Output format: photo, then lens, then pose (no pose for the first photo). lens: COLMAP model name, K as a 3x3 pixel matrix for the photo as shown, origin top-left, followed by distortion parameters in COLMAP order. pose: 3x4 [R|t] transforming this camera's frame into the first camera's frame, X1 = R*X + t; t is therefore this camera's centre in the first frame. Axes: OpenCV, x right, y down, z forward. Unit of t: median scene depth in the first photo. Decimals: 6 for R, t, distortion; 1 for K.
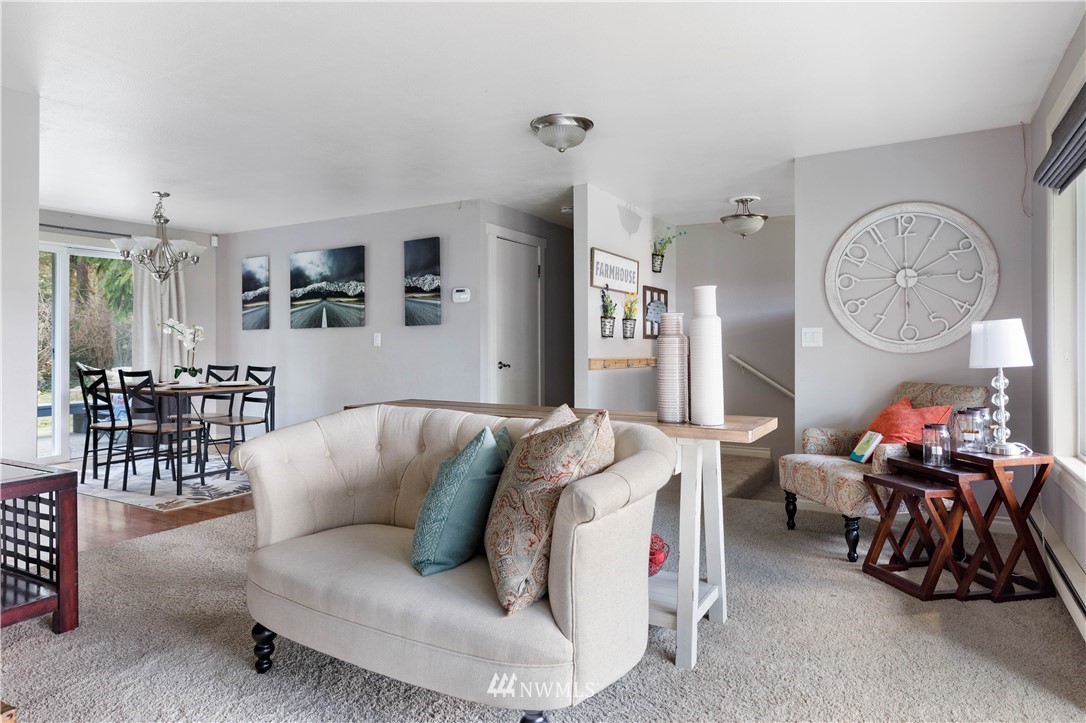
lens RADIAL K [[594.9, 0, 540.9], [0, 594.9, 340.7], [0, 0, 1]] dist [0.003375, -0.000177]
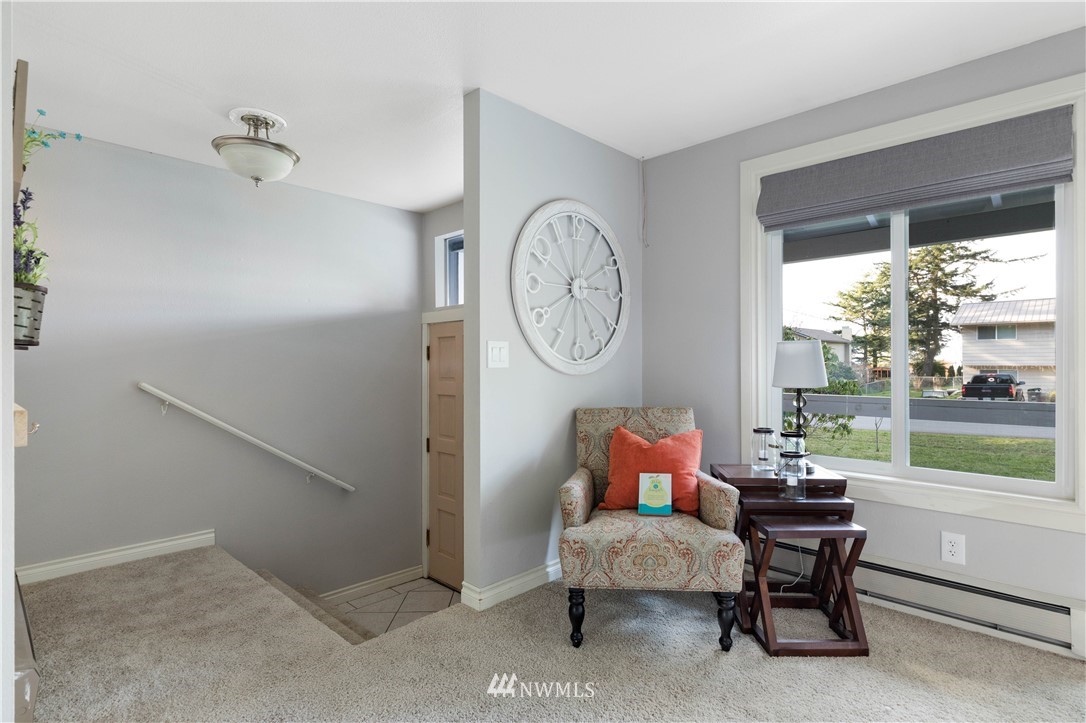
lens RADIAL K [[549.7, 0, 546.4], [0, 549.7, 362.6], [0, 0, 1]] dist [-0.003486, -0.000197]
pose [[0.226445, 0.004024, 0.974016, -0.176195], [-0.006378, 0.999976, -0.002649, 0.005708], [-0.974003, -0.005612, 0.226466, 0.863619]]
